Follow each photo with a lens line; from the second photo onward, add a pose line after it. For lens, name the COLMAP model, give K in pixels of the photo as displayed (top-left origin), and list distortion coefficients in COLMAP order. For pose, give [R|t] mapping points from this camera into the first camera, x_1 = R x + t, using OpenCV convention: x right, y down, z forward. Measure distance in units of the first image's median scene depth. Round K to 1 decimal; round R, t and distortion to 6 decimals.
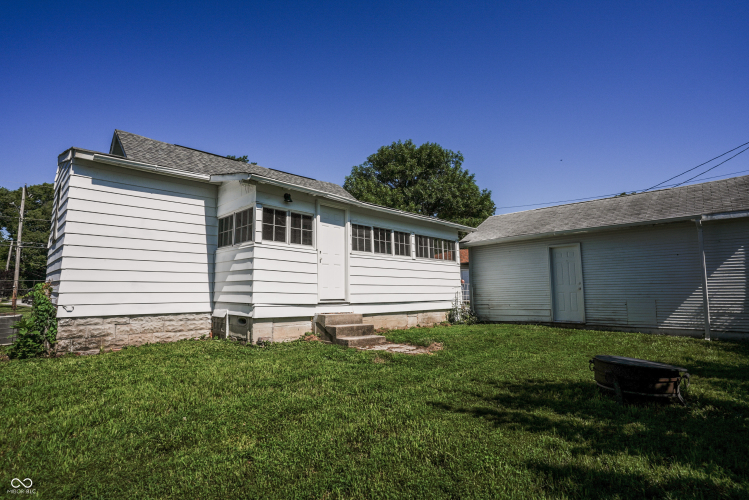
lens RADIAL K [[358.6, 0, 374.5], [0, 358.6, 250.0], [0, 0, 1]] dist [-0.067457, 0.024615]
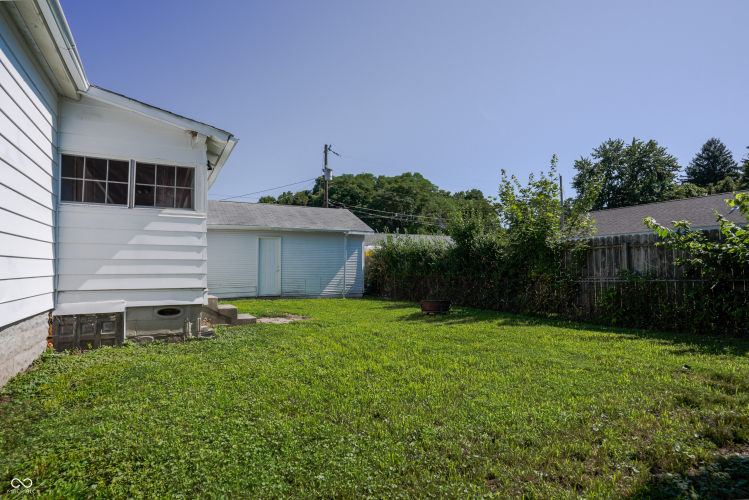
lens RADIAL K [[358.6, 0, 374.5], [0, 358.6, 250.0], [0, 0, 1]] dist [-0.067457, 0.024615]
pose [[0.295595, 0.052757, 0.953856, -0.846698], [-0.101174, 0.994587, -0.023656, 0.036718], [-0.949941, -0.089513, 0.299333, 0.323297]]
